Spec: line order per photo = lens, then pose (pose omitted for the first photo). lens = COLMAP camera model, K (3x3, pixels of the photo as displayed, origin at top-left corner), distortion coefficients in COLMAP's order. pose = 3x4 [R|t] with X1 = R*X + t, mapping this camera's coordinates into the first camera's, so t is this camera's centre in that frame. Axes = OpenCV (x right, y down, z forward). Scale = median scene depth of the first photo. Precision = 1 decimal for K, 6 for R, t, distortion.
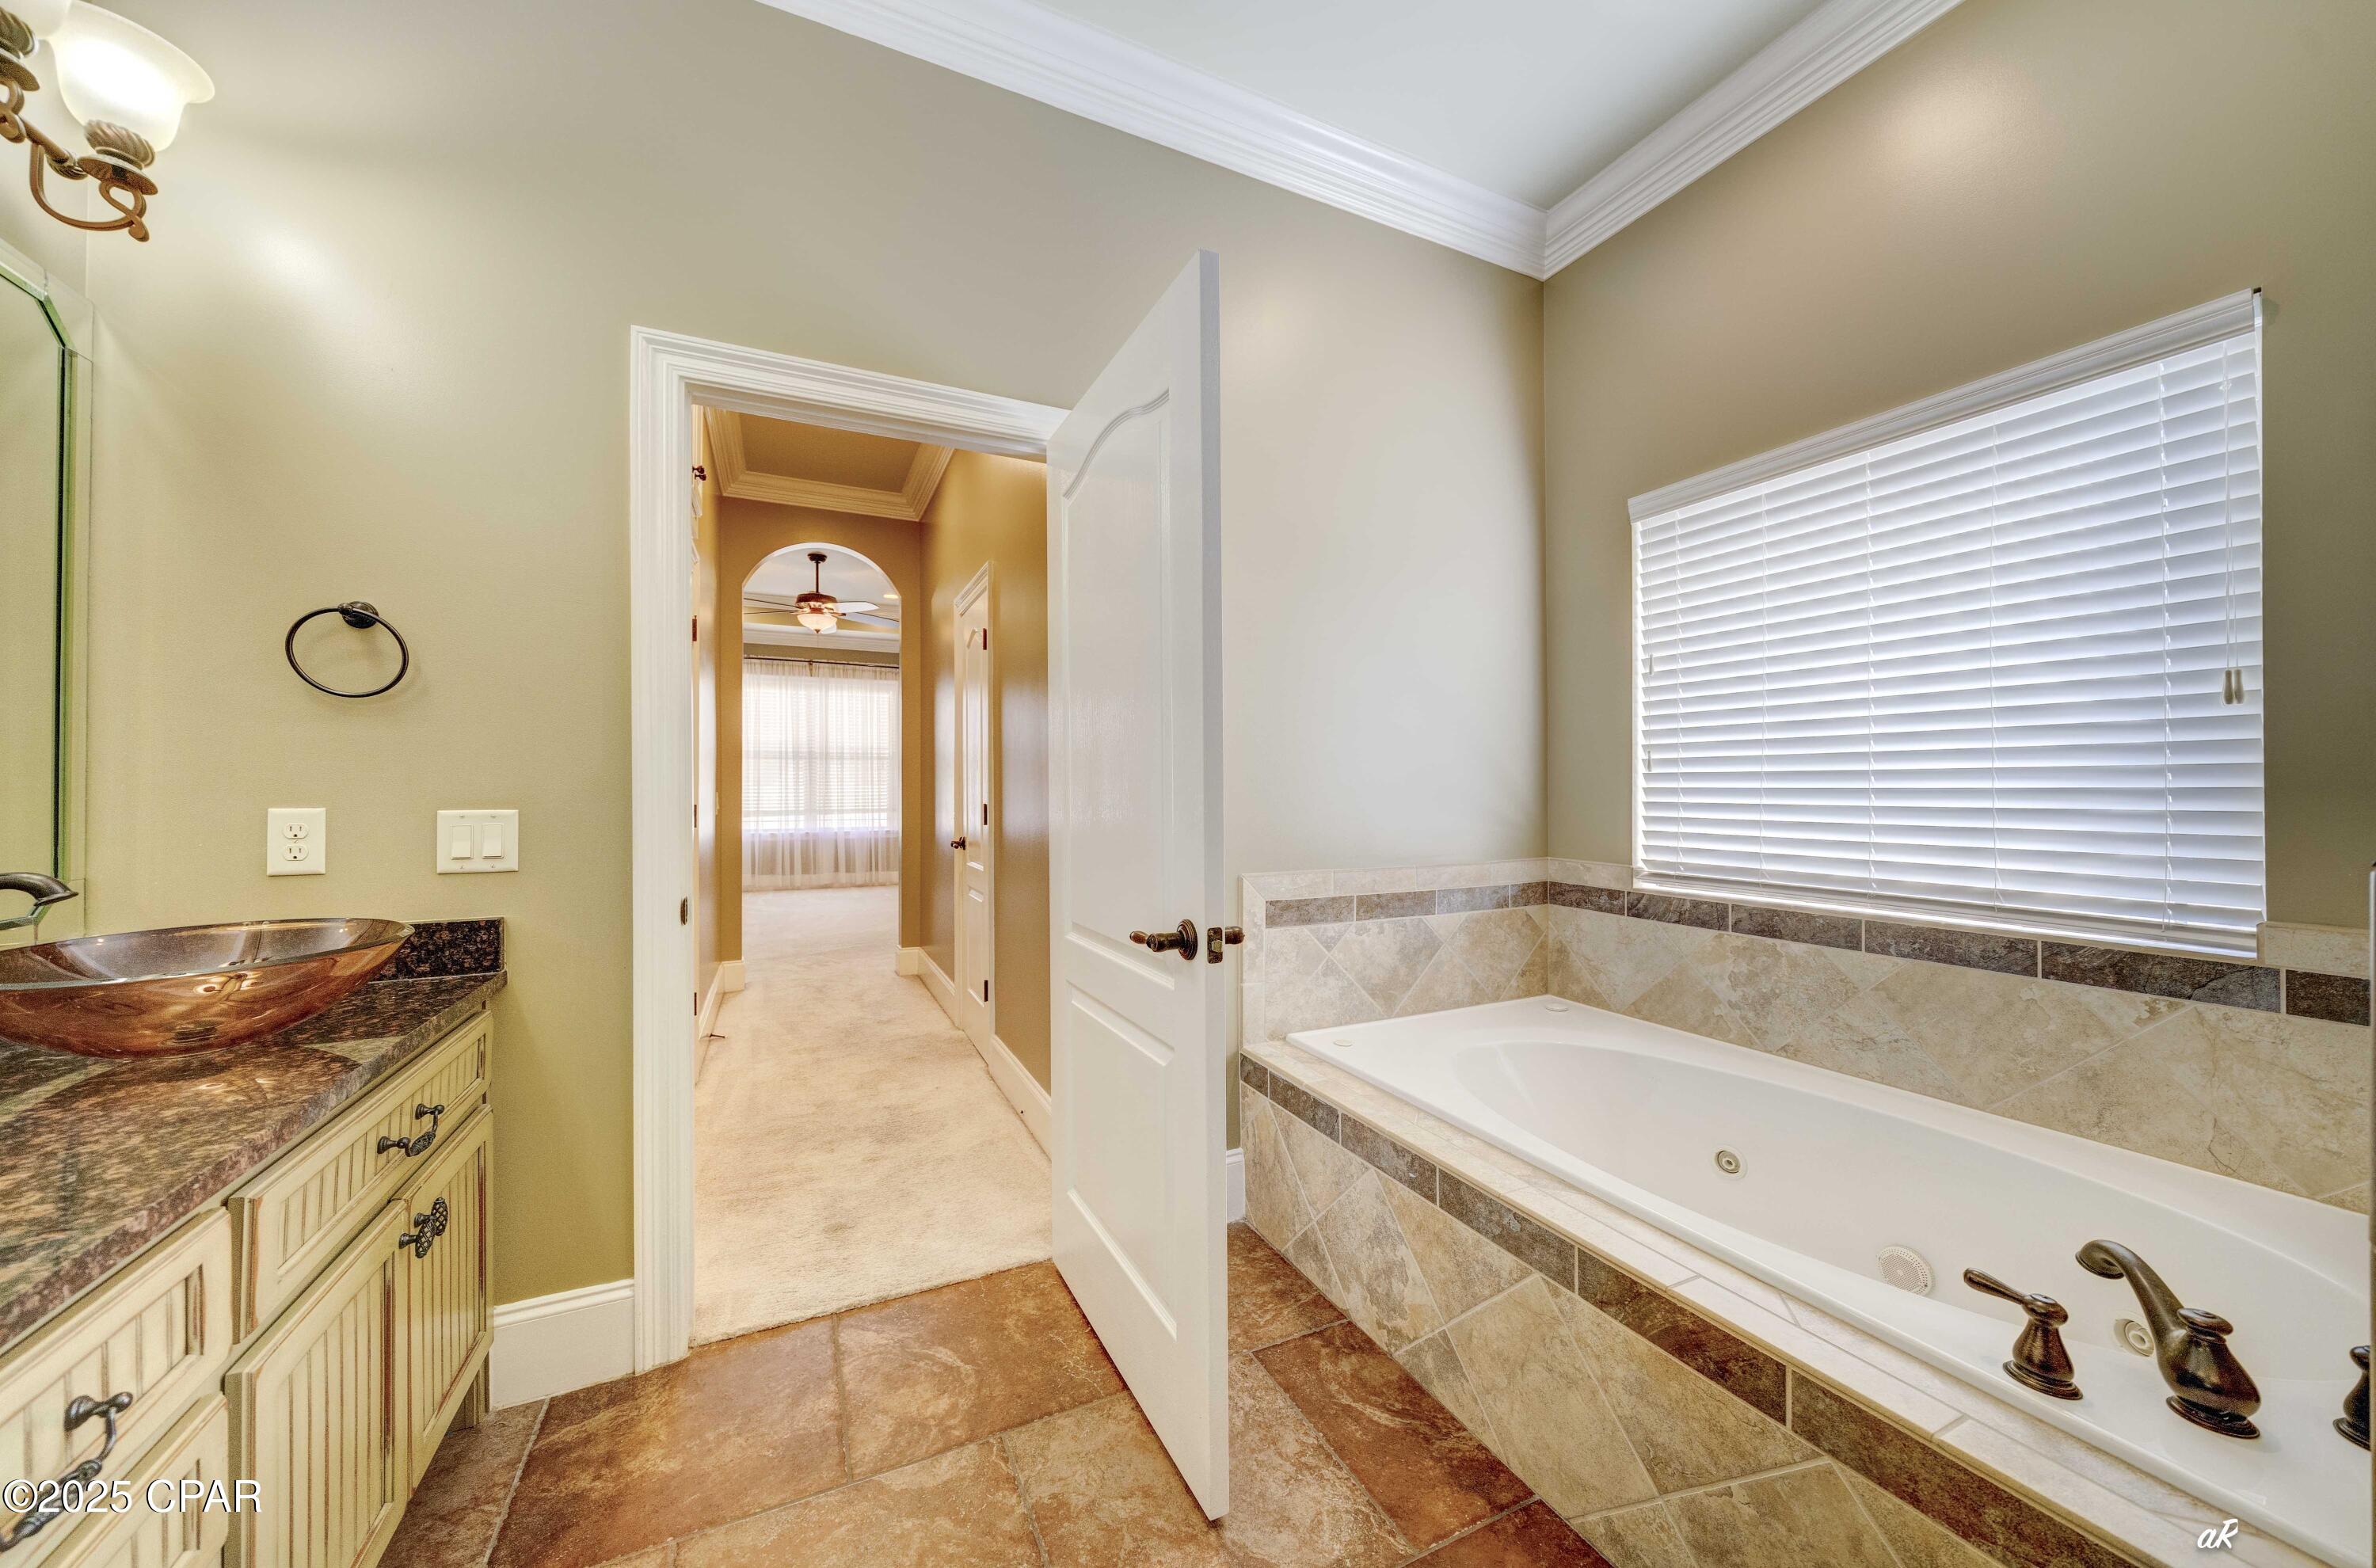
lens RADIAL K [[820.1, 0, 1176.6], [0, 820.1, 796.1], [0, 0, 1]] dist [-0.007122, 0.000035]
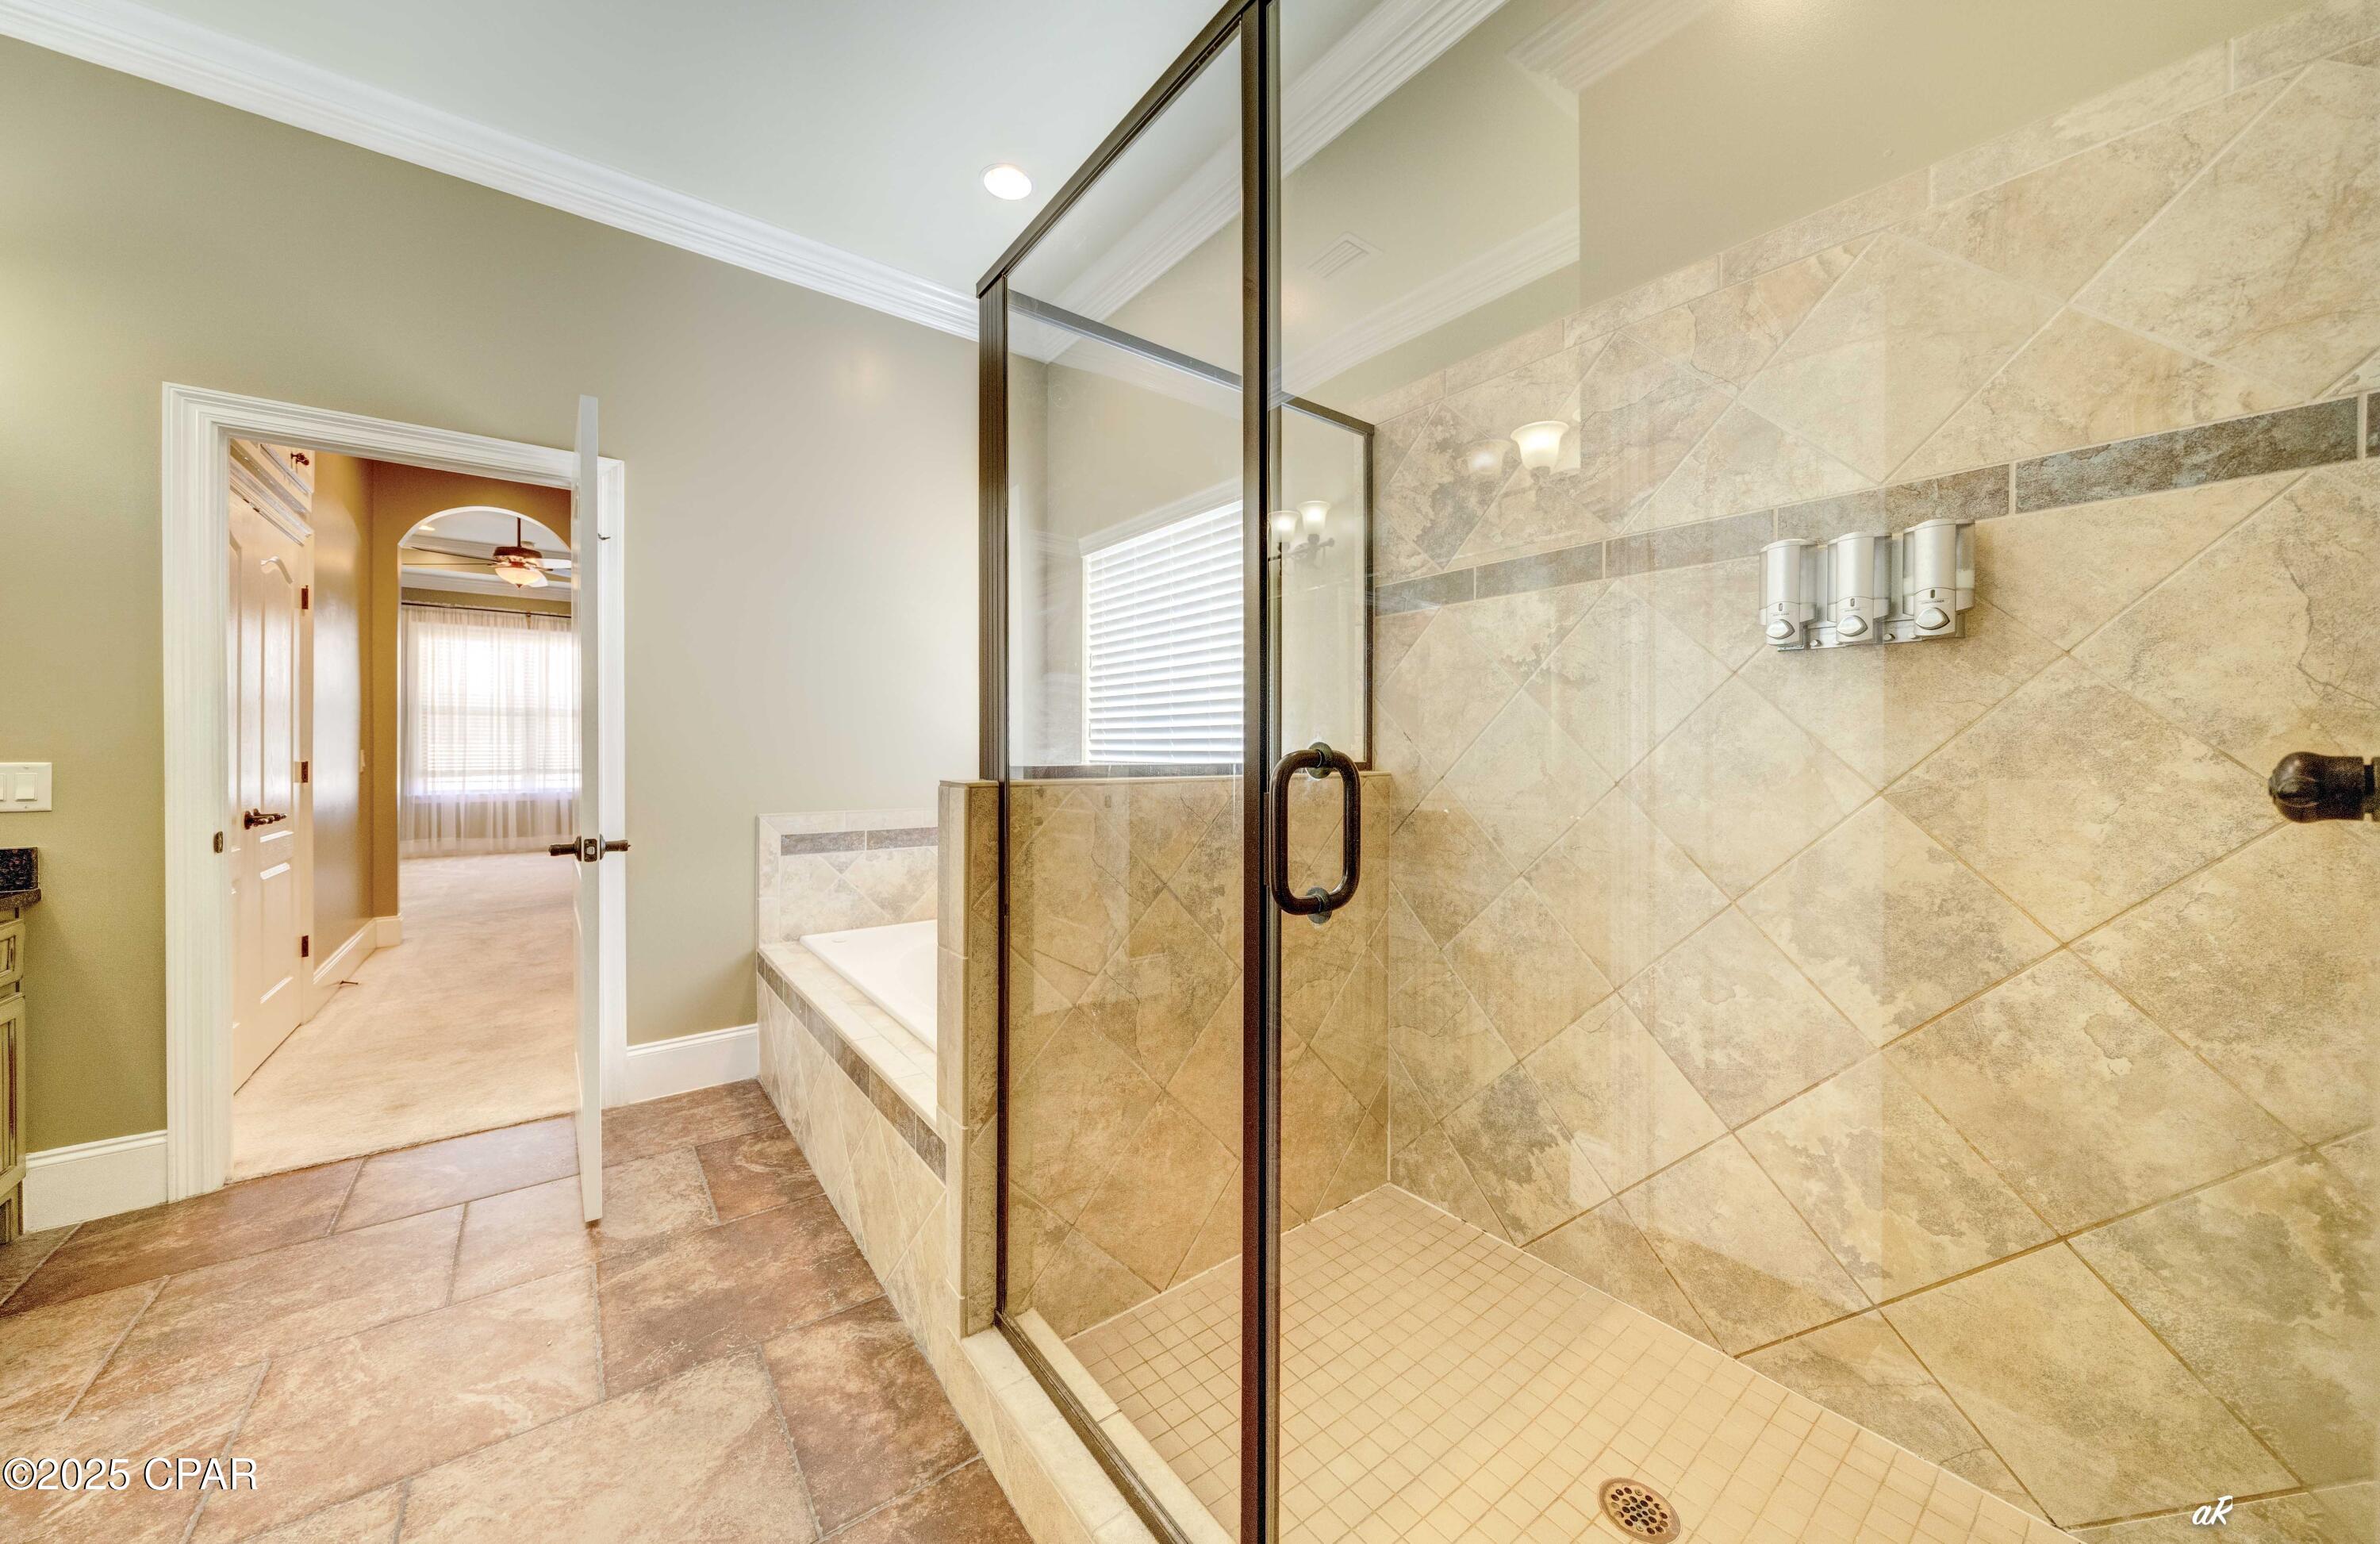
lens RADIAL K [[841.3, 0, 1194.7], [0, 841.3, 762.6], [0, 0, 1]] dist [-0.005707, -0.000273]
pose [[0.980268, 0.001843, 0.197666, 0.482344], [-0.003097, 0.999977, 0.006034, 0.002505], [-0.197651, -0.006528, 0.980251, -0.438160]]
